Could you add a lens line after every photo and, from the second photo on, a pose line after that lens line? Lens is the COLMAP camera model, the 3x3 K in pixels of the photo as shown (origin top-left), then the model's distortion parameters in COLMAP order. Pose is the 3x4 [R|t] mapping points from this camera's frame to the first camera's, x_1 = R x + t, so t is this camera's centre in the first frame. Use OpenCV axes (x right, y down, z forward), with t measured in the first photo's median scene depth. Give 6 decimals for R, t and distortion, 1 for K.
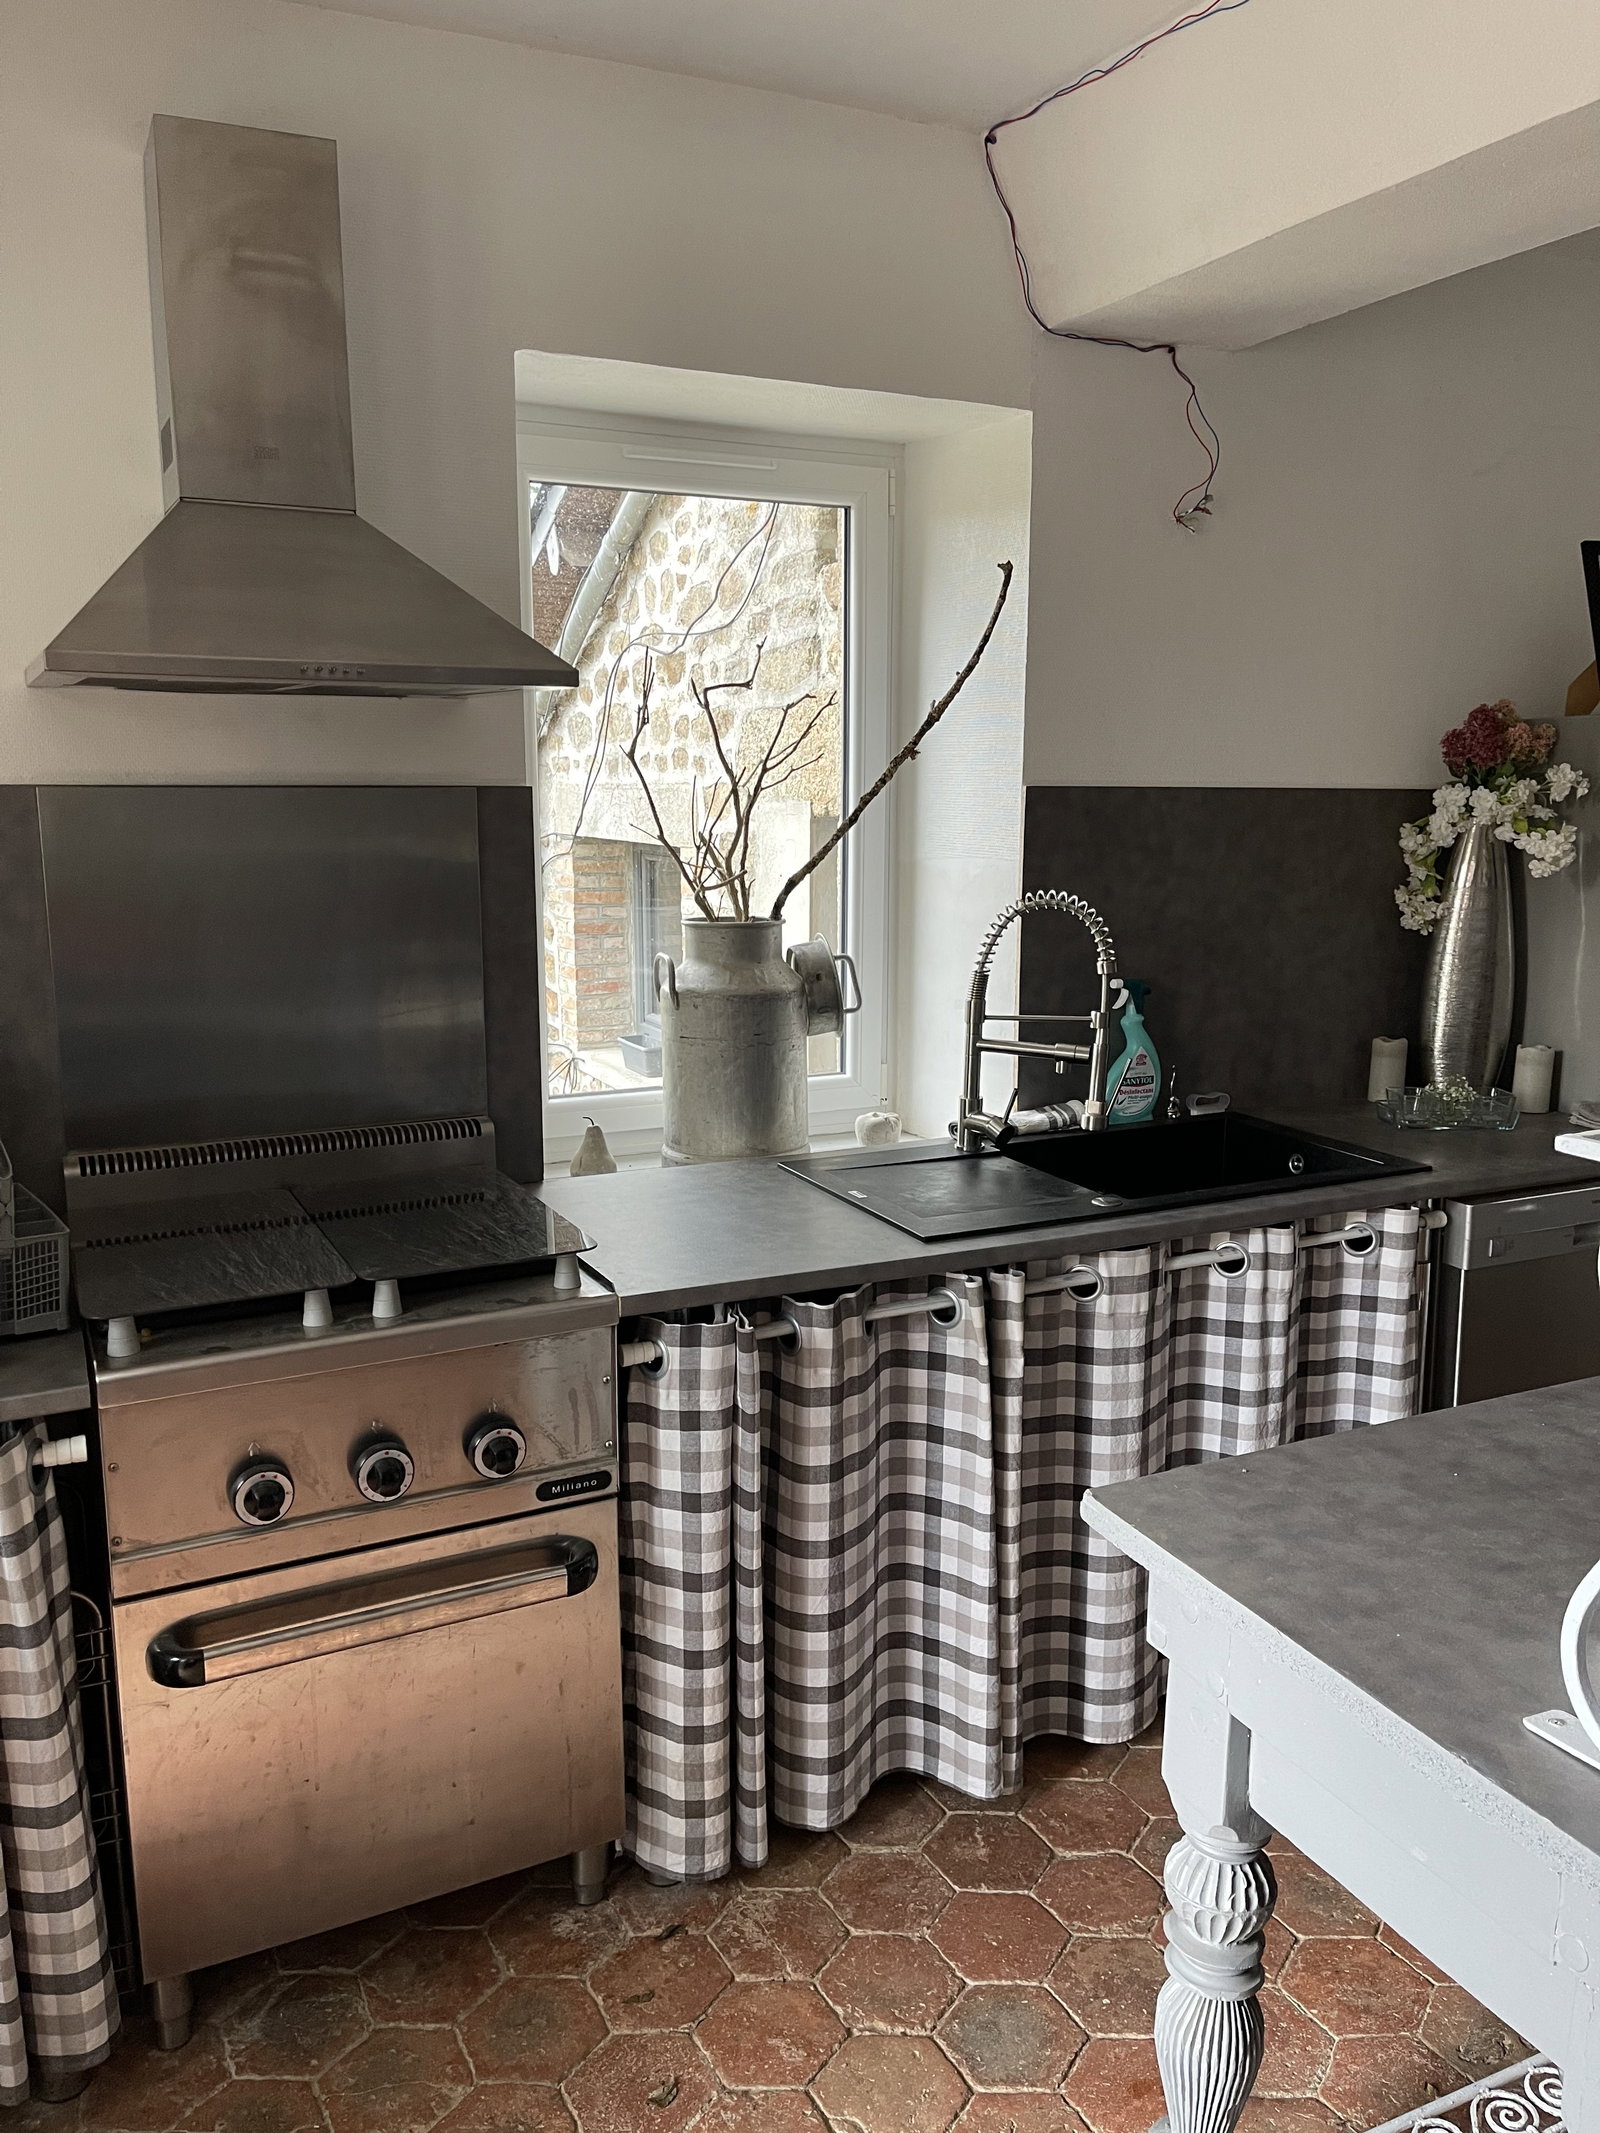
lens RADIAL K [[1611.7, 0, 806.2], [0, 1611.7, 1104.9], [0, 0, 1]] dist [0.120401, -0.132988]
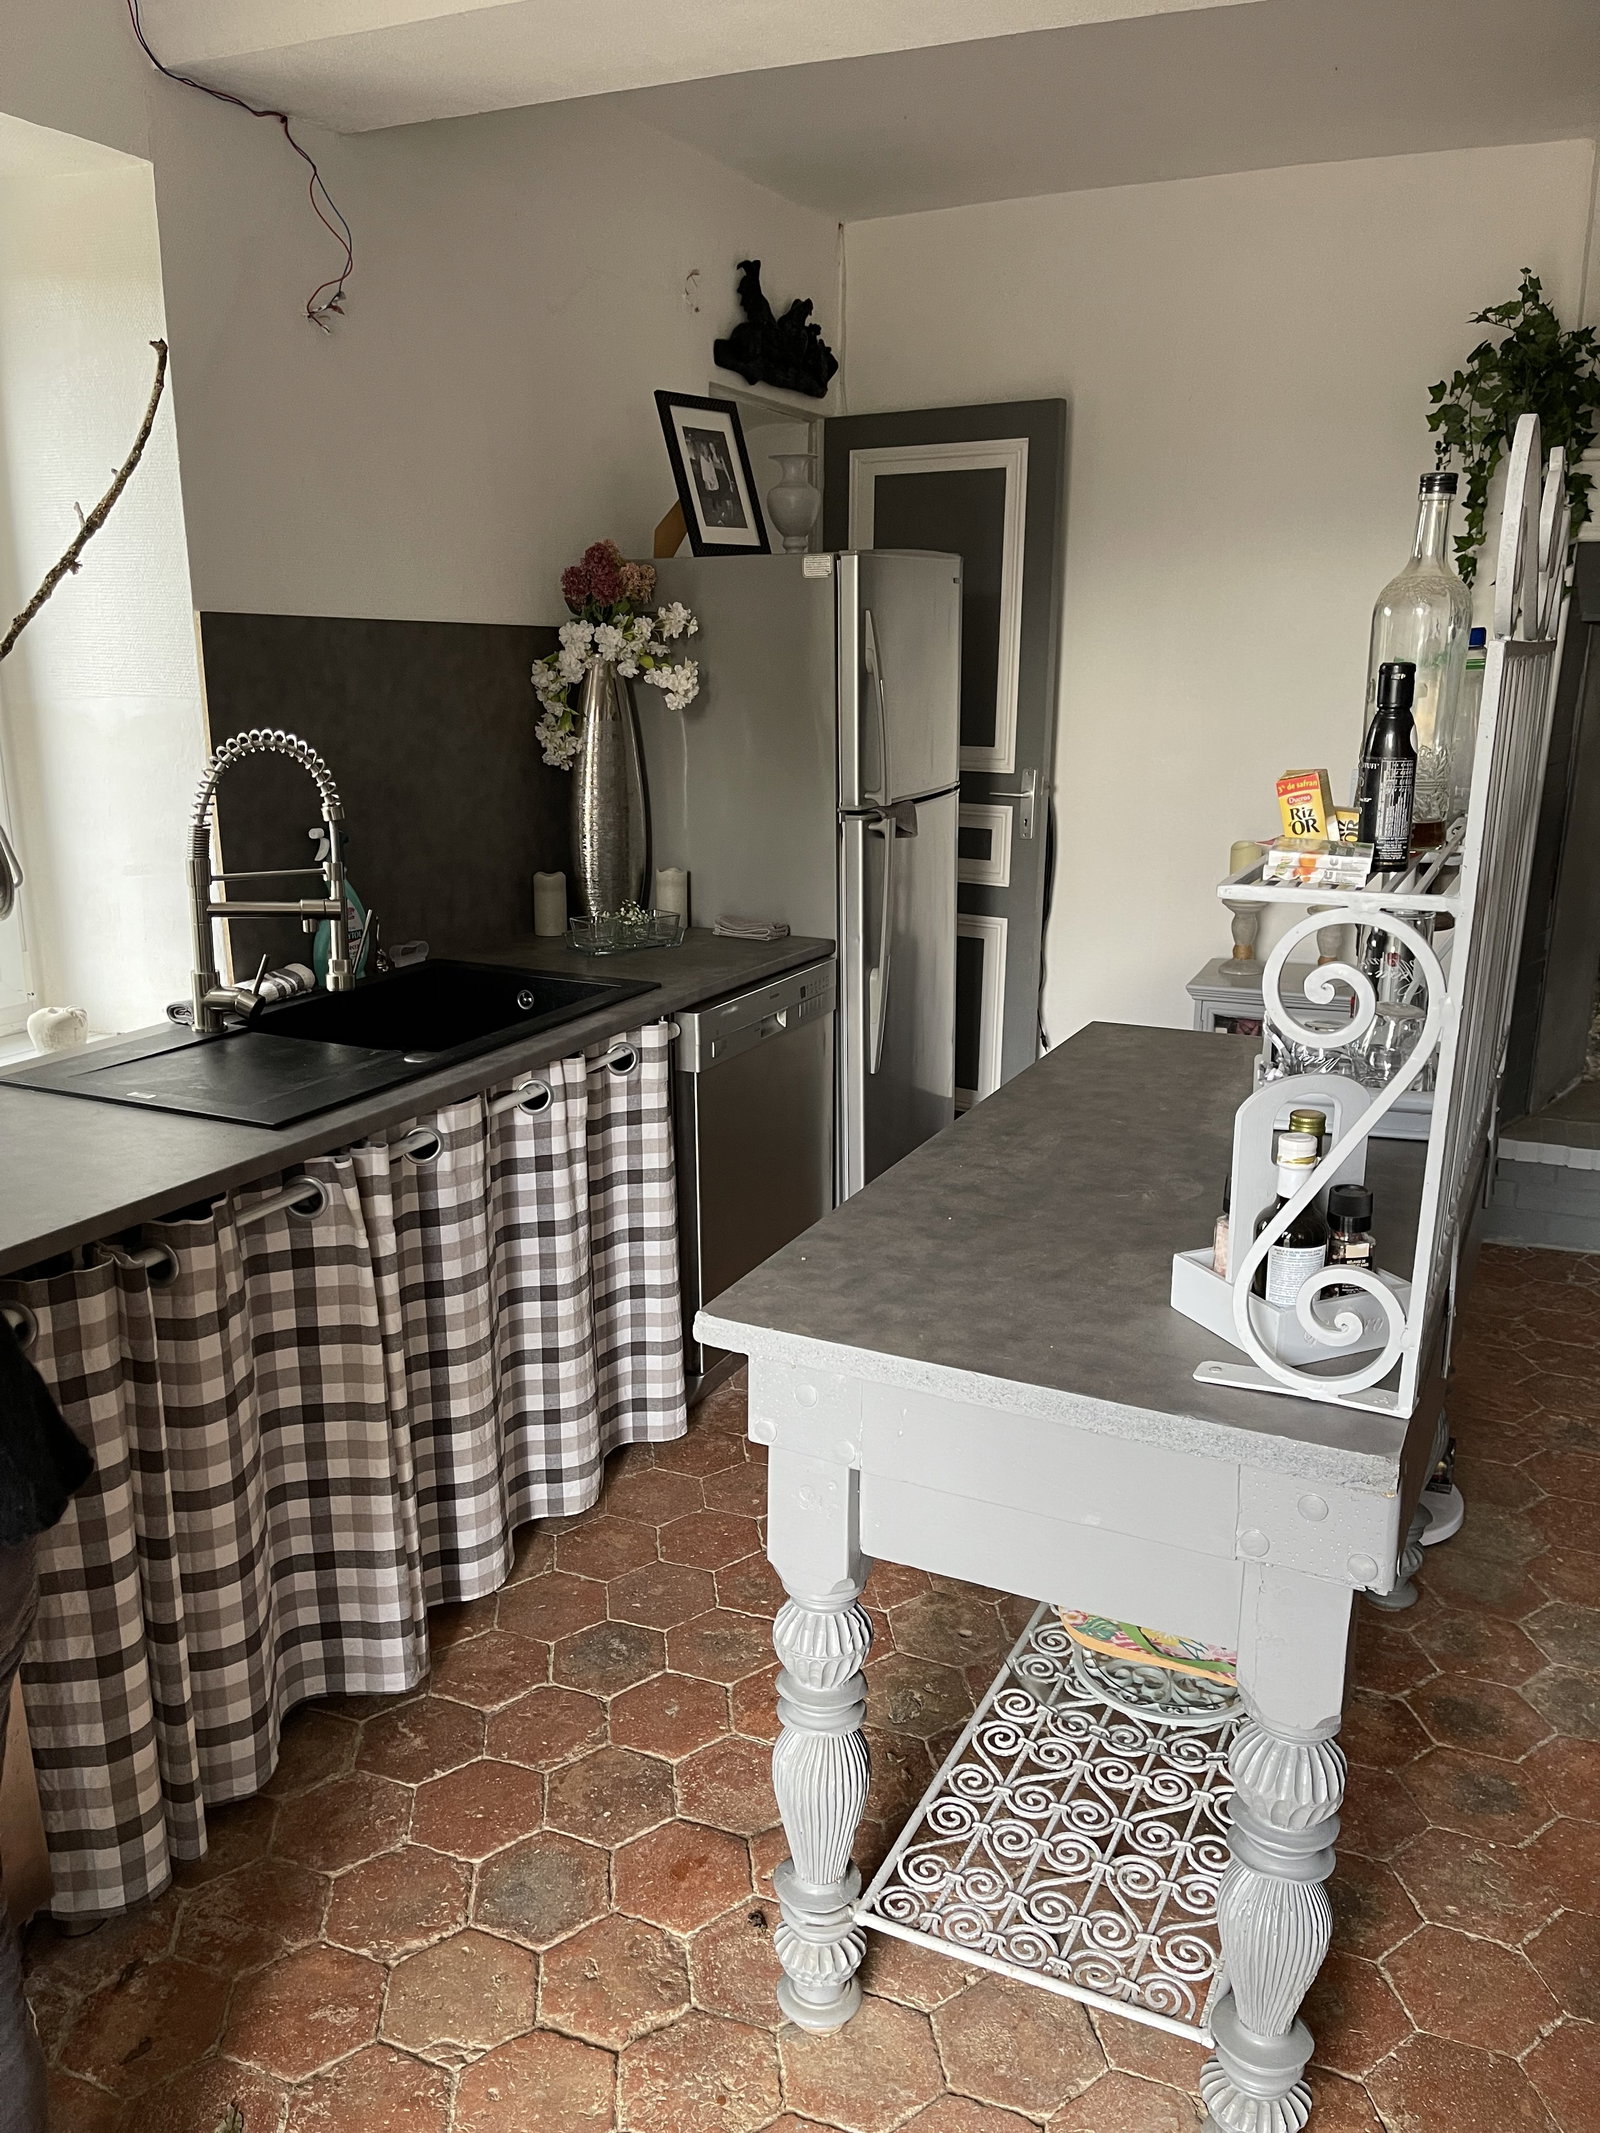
lens RADIAL K [[1611.7, 0, 806.2], [0, 1611.7, 1104.9], [0, 0, 1]] dist [0.120401, -0.132988]
pose [[0.788462, -0.172941, 0.590271, -0.191440], [0.123799, 0.984640, 0.123119, -0.002240], [-0.602496, -0.024000, 0.797761, 0.093753]]
